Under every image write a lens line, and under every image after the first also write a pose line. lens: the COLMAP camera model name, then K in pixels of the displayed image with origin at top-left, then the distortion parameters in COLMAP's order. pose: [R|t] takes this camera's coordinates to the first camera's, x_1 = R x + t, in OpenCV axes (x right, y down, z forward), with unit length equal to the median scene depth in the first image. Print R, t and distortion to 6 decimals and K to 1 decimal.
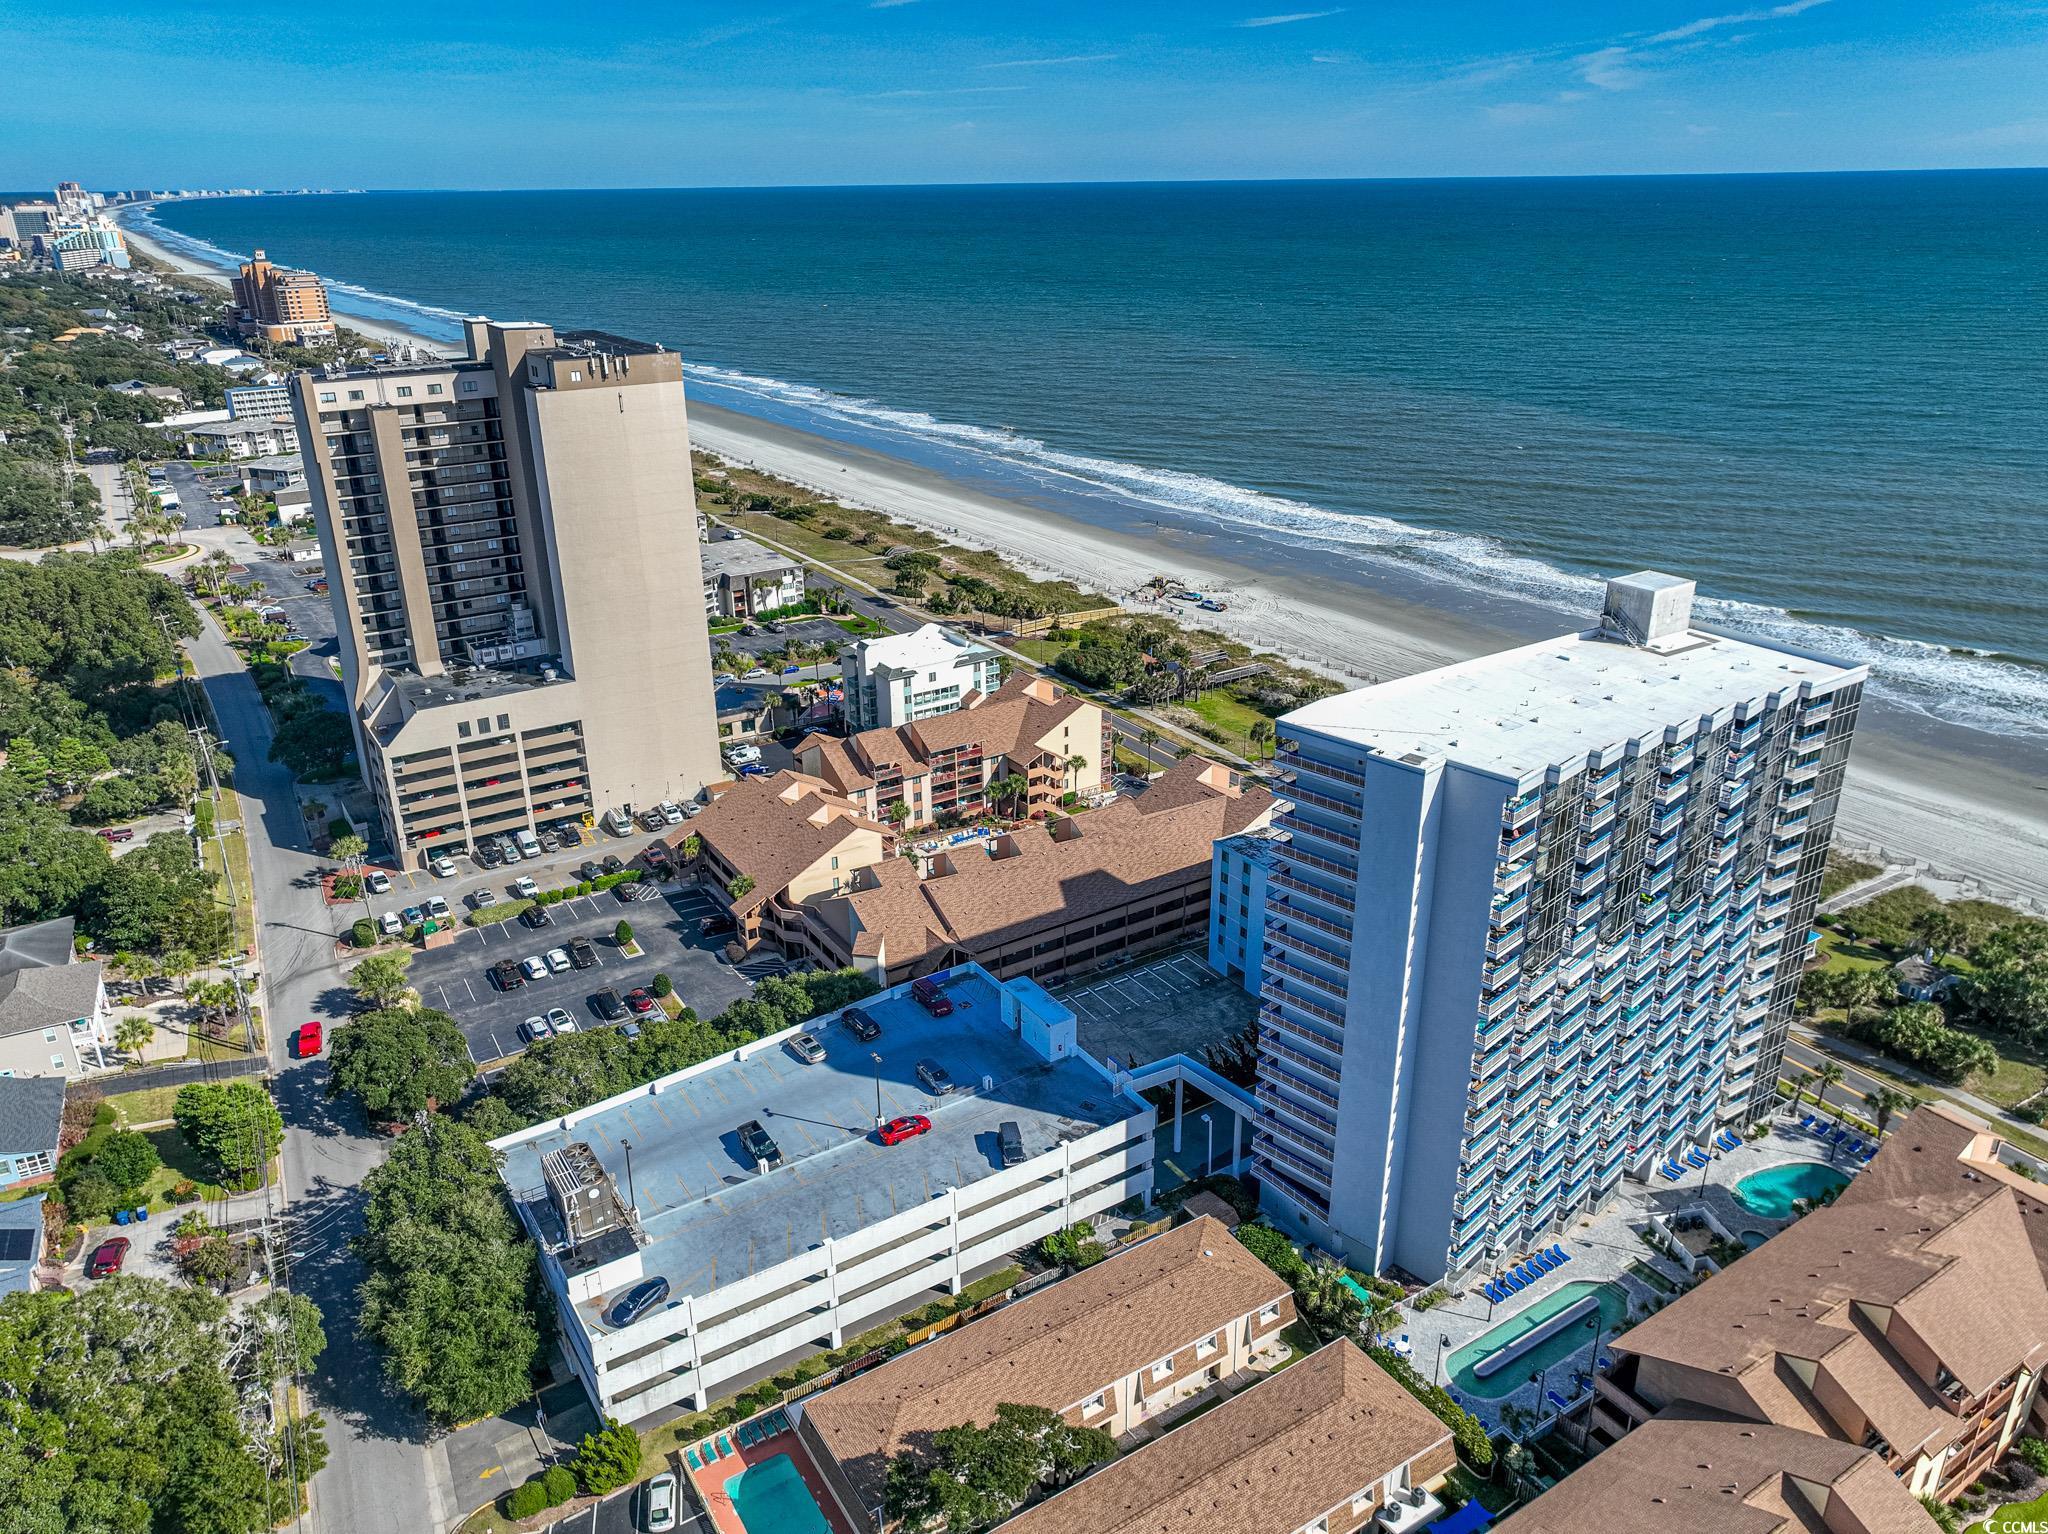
lens RADIAL K [[1422.6, 0, 1024.0], [0, 1422.6, 767.0], [0, 0, 1]] dist [-0.000386, 0.006477]
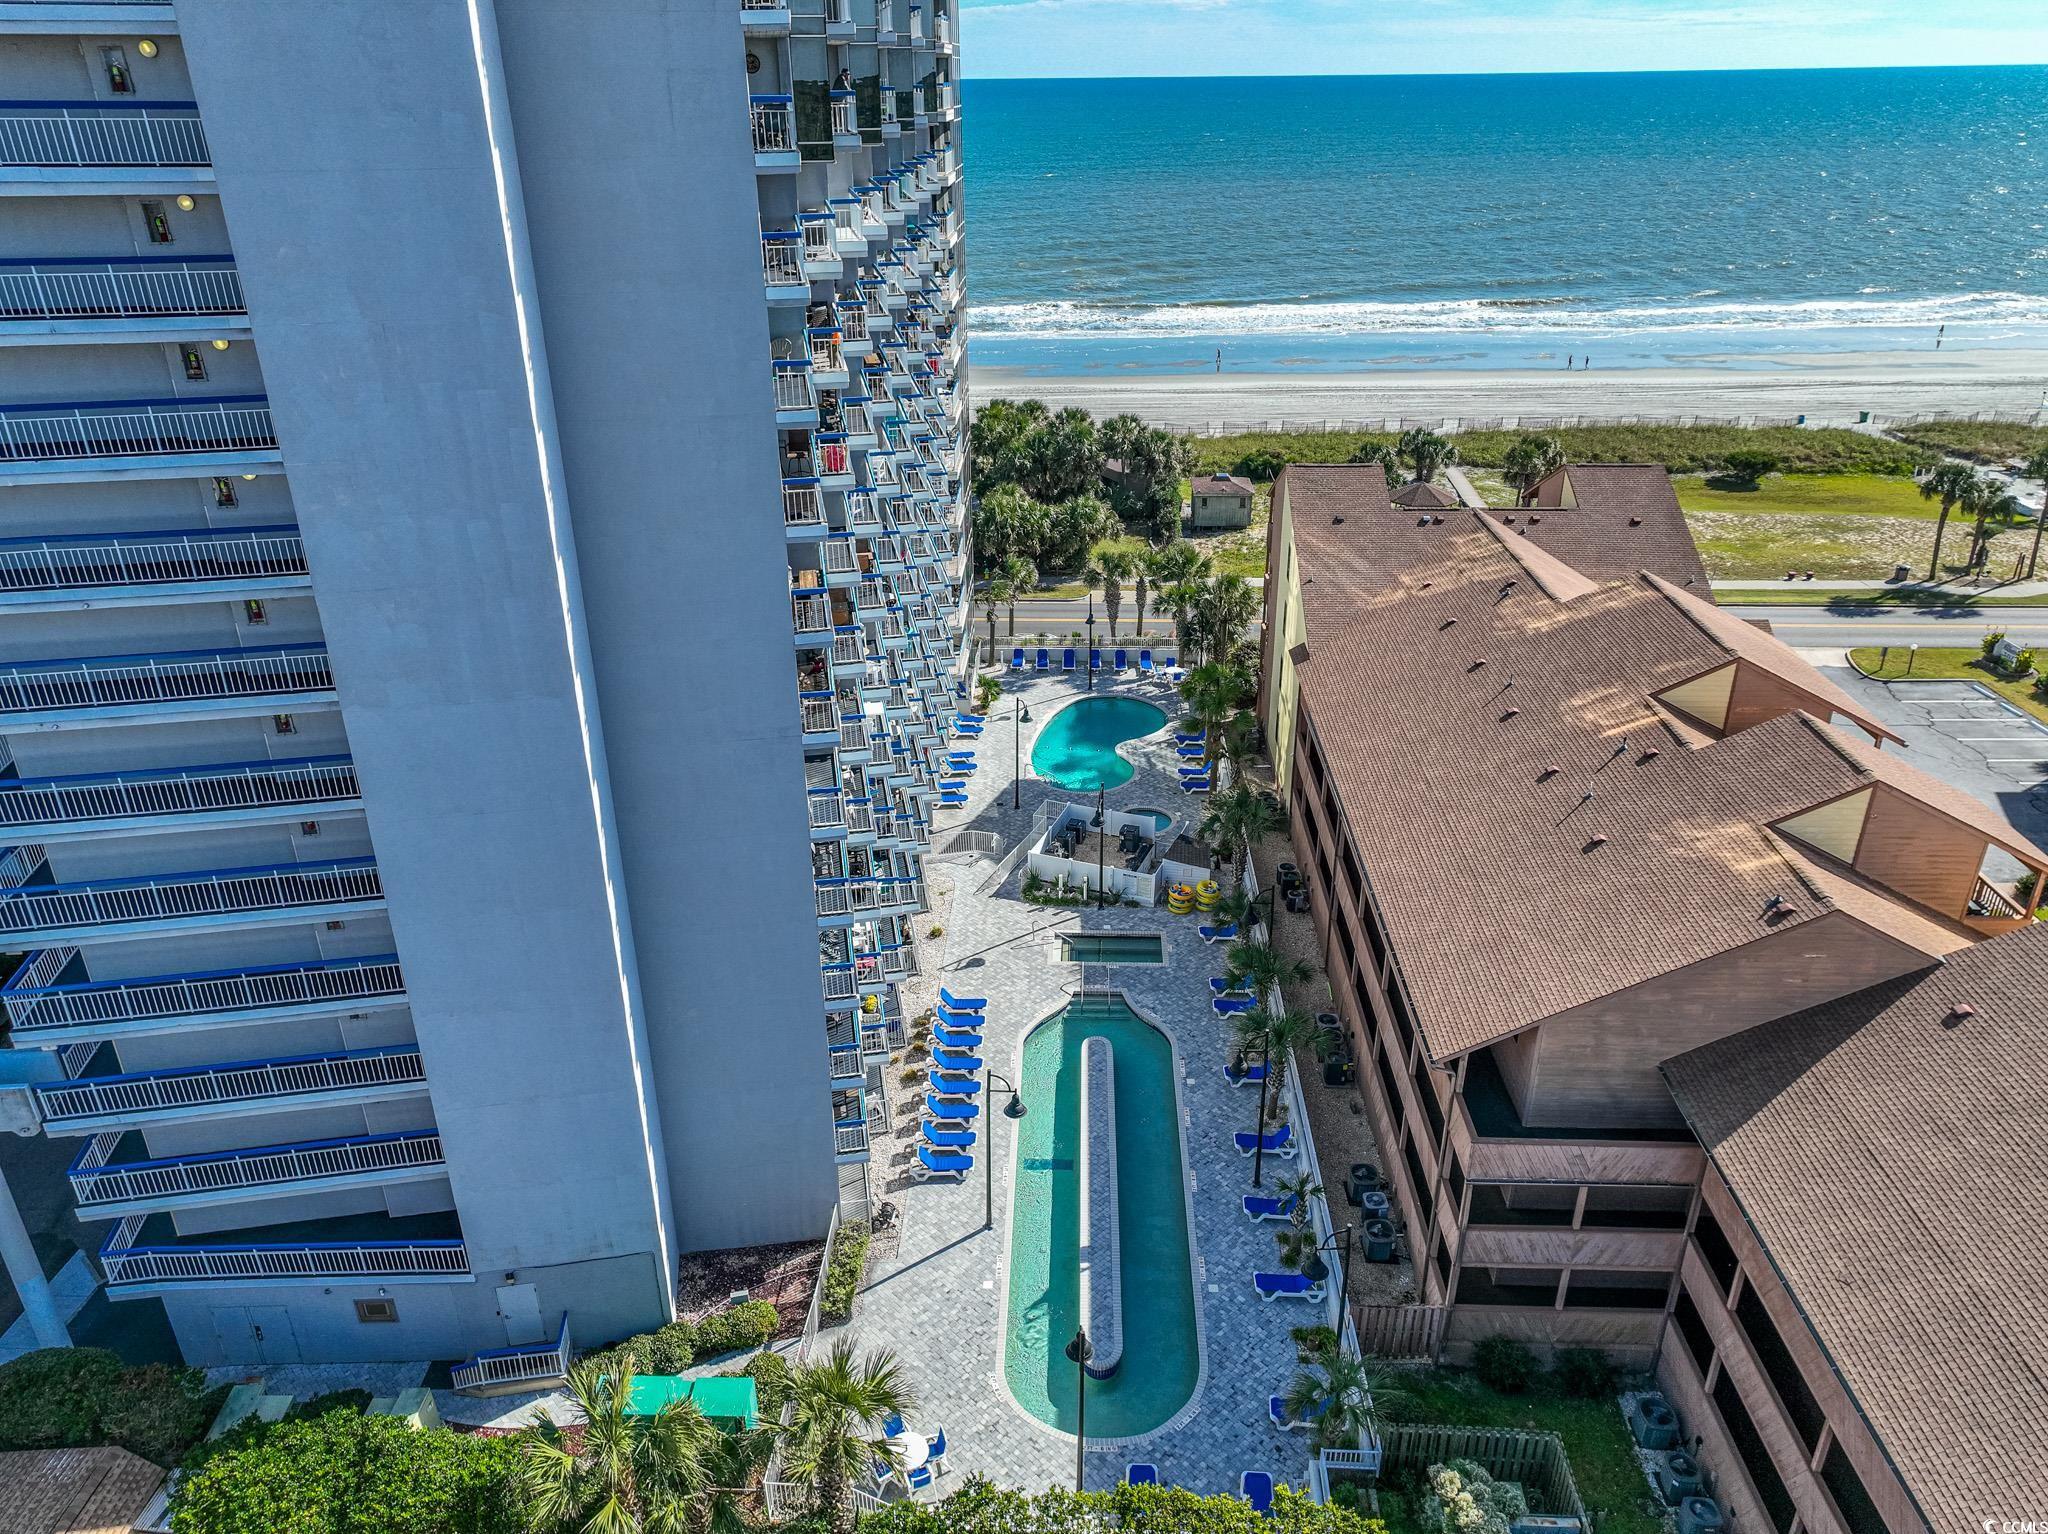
lens RADIAL K [[1422.6, 0, 1024.0], [0, 1422.6, 767.0], [0, 0, 1]] dist [-0.000386, 0.006477]
pose [[0.563658, -0.346033, 0.750034, 0.086058], [0.307835, 0.930609, 0.198001, 0.187810], [-0.766503, 0.119282, 0.631066, 0.675498]]
